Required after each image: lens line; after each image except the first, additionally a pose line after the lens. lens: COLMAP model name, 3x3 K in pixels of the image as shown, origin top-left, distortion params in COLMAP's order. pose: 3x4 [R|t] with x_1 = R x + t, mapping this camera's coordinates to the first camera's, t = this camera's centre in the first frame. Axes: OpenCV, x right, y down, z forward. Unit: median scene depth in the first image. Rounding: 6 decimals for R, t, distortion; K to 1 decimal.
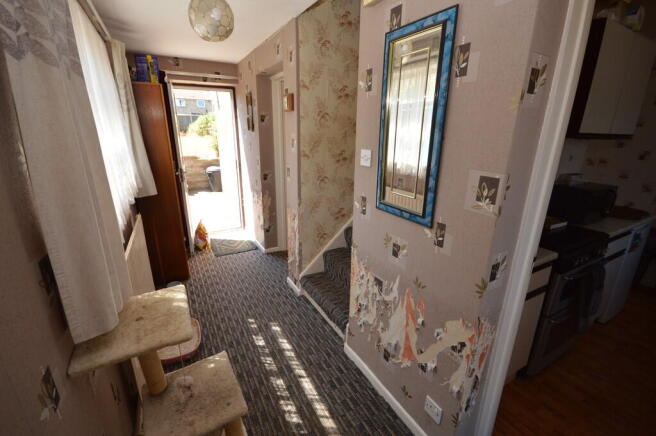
lens RADIAL K [[291.3, 0, 328.0], [0, 291.3, 218.0], [0, 0, 1]] dist [-0.003185, -0.000087]
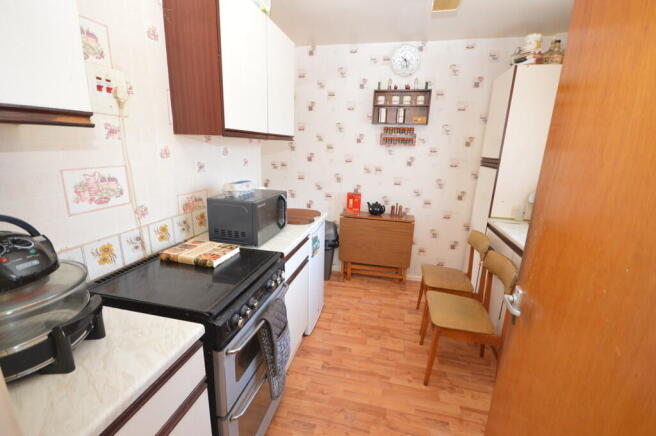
lens RADIAL K [[291.3, 0, 328.0], [0, 291.3, 218.0], [0, 0, 1]] dist [-0.003185, -0.000087]
pose [[0.677179, -0.174277, 0.714882, 0.441232], [0.198376, 0.978813, 0.050706, -0.051493], [-0.708573, 0.107479, 0.697405, 0.301263]]
